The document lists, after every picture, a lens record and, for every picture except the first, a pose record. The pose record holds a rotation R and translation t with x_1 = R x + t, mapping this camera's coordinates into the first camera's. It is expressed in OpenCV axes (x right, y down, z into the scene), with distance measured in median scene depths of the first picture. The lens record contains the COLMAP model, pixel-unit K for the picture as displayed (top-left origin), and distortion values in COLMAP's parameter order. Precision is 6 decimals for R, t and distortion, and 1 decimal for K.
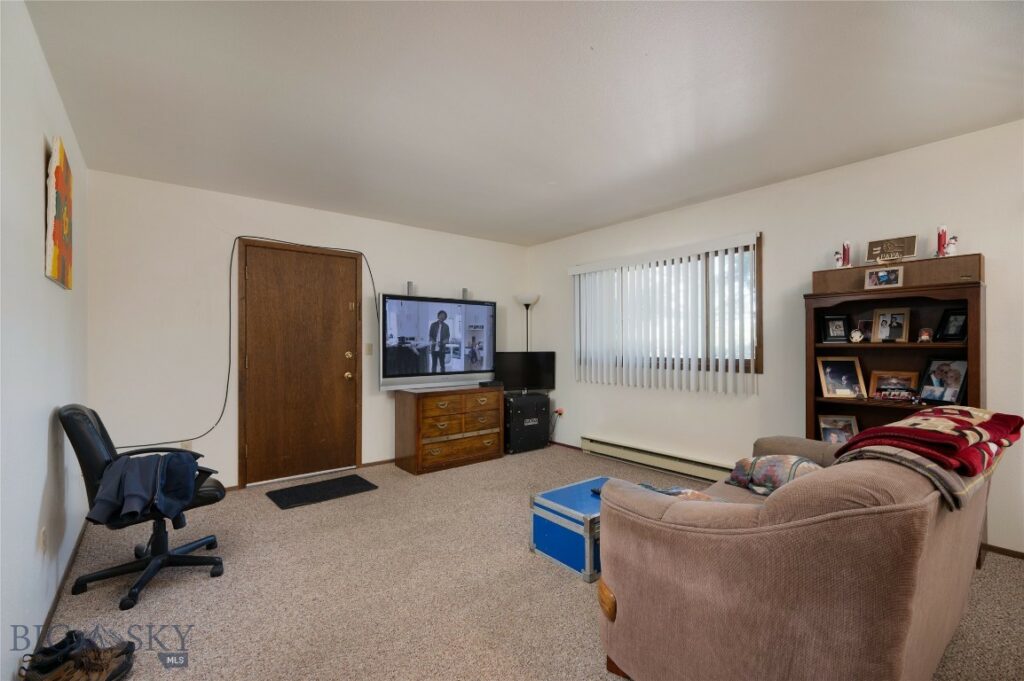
lens RADIAL K [[464.4, 0, 514.5], [0, 464.4, 340.8], [0, 0, 1]] dist [-0.001103, -0.000191]
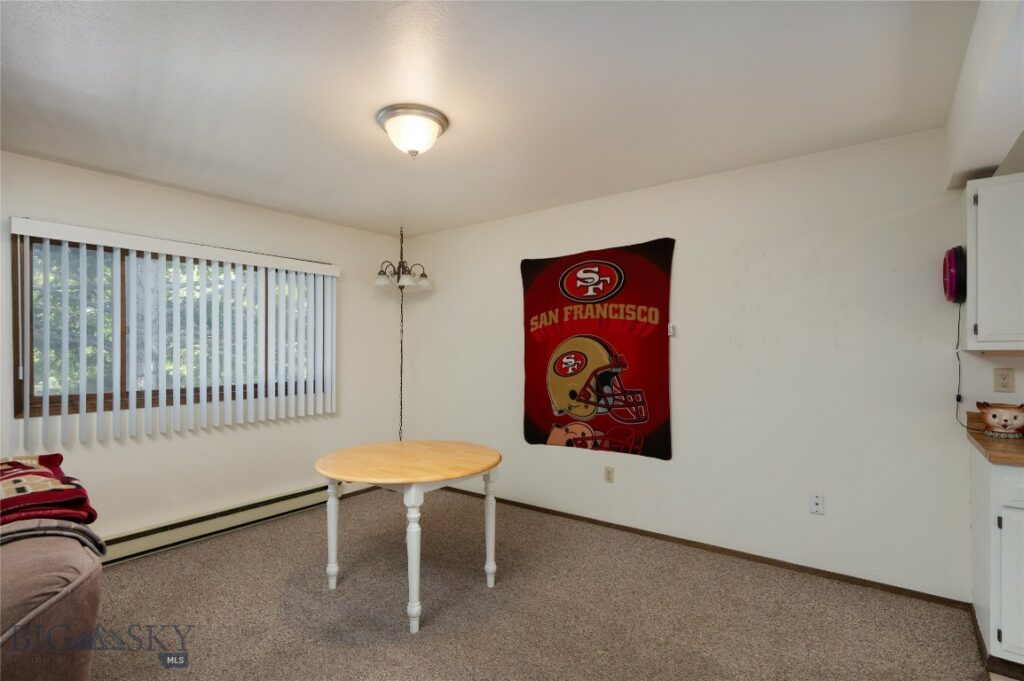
lens RADIAL K [[501.5, 0, 511.4], [0, 501.5, 350.3], [0, 0, 1]] dist [-0.004695, -0.000075]
pose [[-0.273744, 0.008735, 0.961763, -0.151705], [-0.003677, 0.999942, -0.010129, -0.037826], [-0.961795, -0.006309, -0.273696, 0.157057]]
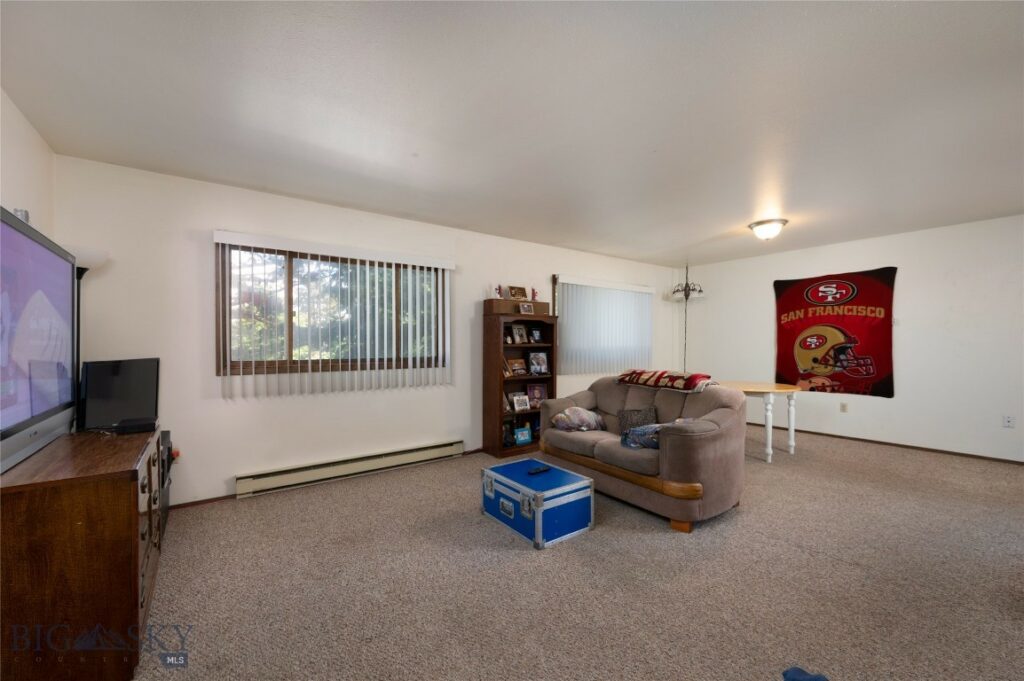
lens RADIAL K [[415.4, 0, 516.0], [0, 415.4, 341.5], [0, 0, 1]] dist [0.000541, 0.000082]
pose [[0.016196, 0.005547, 0.999853, -0.873007], [-0.005376, 0.999971, -0.005461, 0.004240], [-0.999854, -0.005287, 0.016225, 1.040425]]
